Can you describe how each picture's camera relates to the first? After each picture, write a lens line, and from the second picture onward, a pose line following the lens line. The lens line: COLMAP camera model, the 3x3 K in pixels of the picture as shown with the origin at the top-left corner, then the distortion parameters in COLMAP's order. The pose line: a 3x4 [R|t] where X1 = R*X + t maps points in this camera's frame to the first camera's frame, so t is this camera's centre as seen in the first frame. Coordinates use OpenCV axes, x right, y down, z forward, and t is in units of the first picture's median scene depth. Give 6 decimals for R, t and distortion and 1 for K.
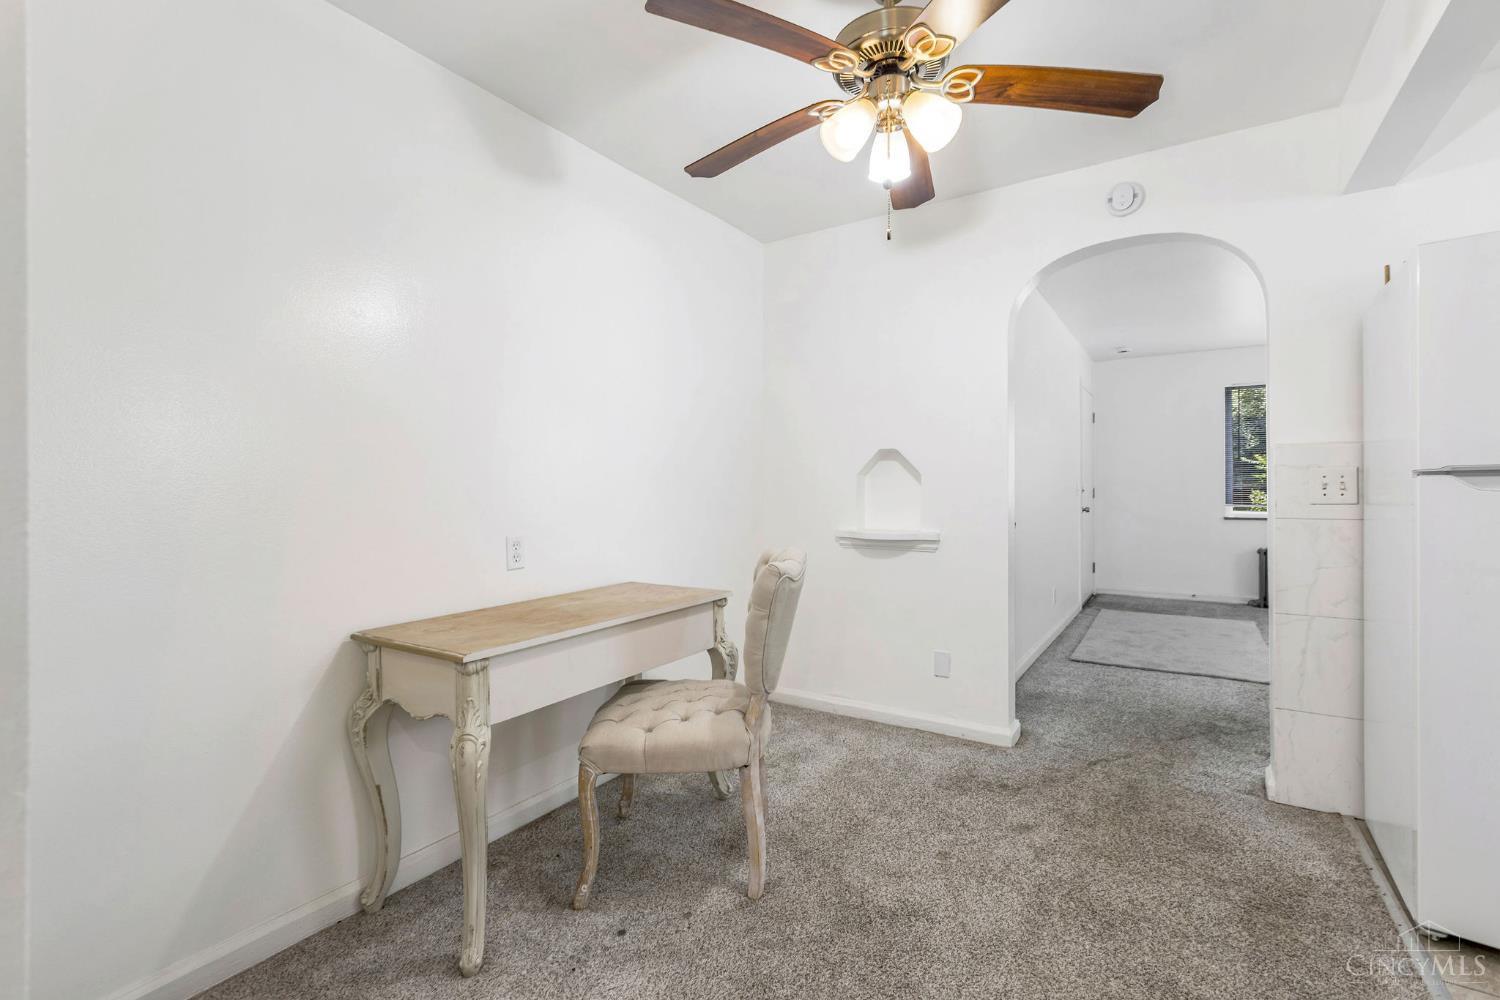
lens RADIAL K [[661.8, 0, 747.4], [0, 661.8, 489.4], [0, 0, 1]] dist [-0.002744, -0.000608]
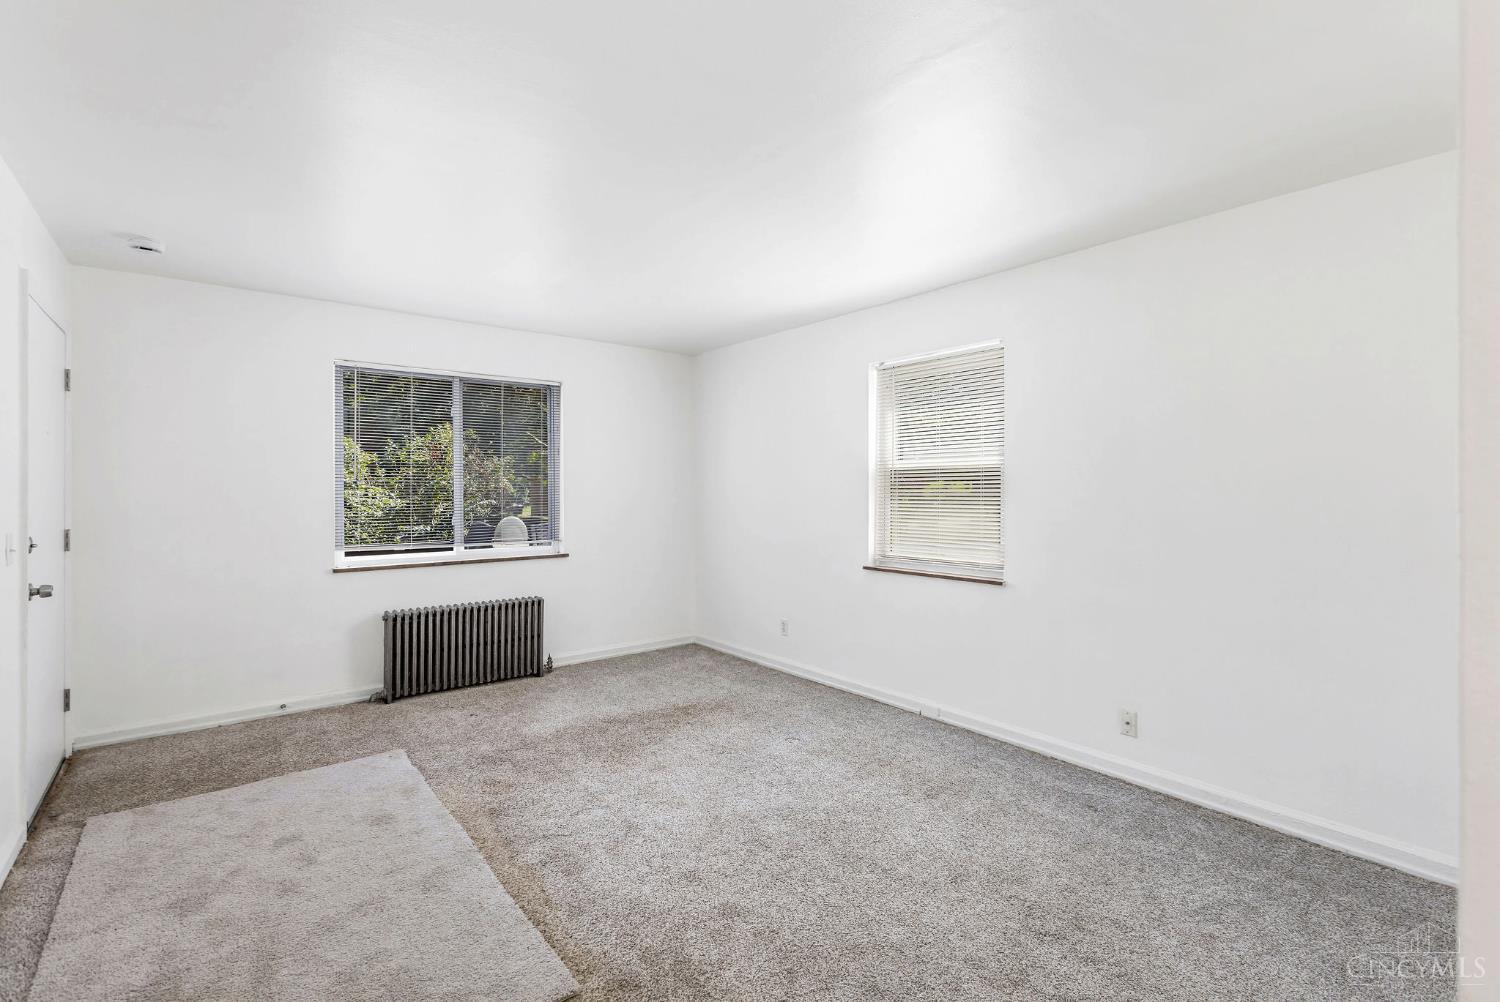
lens RADIAL K [[661.8, 0, 747.4], [0, 661.8, 490.4], [0, 0, 1]] dist [-0.002744, -0.000608]
pose [[0.299678, 0.007022, 0.954014, 0.241921], [0.004986, 0.999948, -0.008926, -0.024708], [-0.954027, 0.007431, 0.299628, 0.438180]]
